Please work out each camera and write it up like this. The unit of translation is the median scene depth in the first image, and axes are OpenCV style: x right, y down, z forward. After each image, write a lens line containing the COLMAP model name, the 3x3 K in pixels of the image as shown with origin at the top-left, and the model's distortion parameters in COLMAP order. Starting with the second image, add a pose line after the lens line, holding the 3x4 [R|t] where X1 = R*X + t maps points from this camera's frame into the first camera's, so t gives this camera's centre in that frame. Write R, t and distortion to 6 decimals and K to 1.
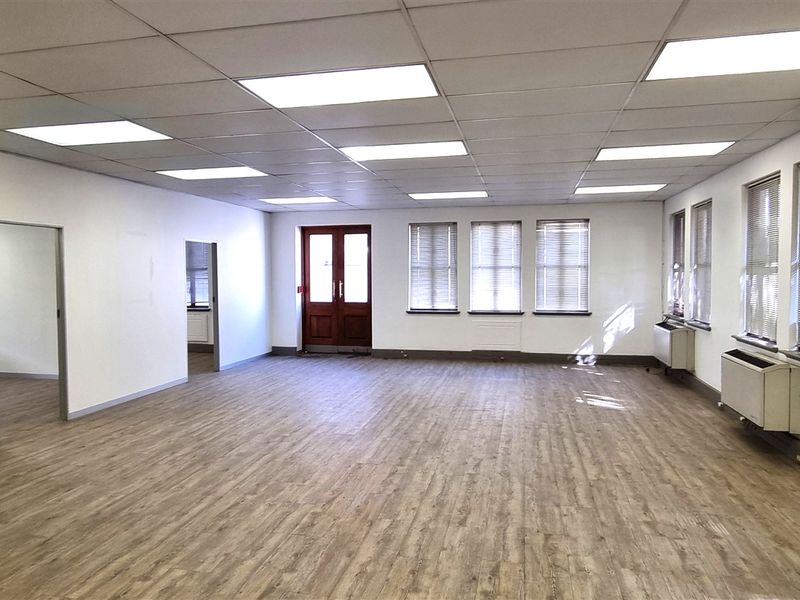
lens RADIAL K [[541.4, 0, 411.6], [0, 541.4, 291.0], [0, 0, 1]] dist [0.002891, -0.003277]
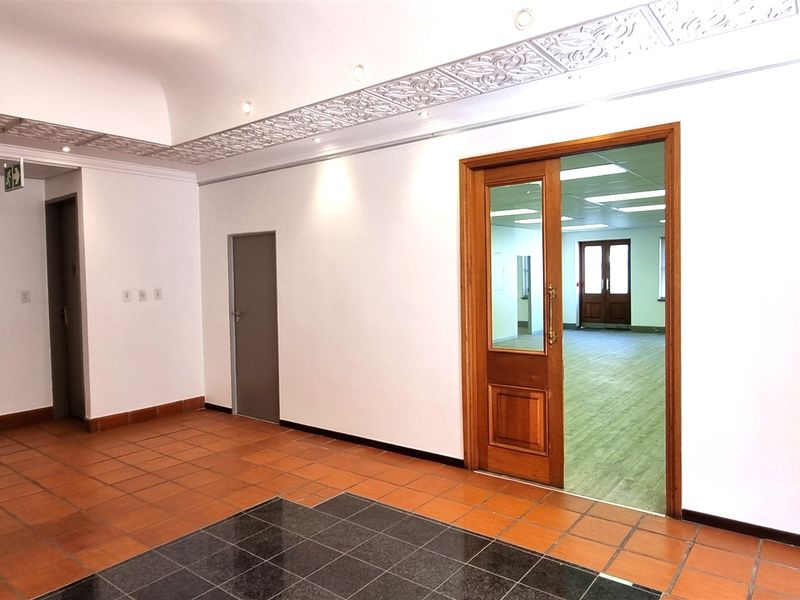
lens RADIAL K [[541.4, 0, 411.6], [0, 541.4, 291.0], [0, 0, 1]] dist [0.002891, -0.003277]
pose [[0.905493, 0.000465, -0.424361, 0.014585], [-0.001594, 0.999996, -0.002306, 0.033991], [0.424358, 0.002765, 0.905490, -0.936017]]
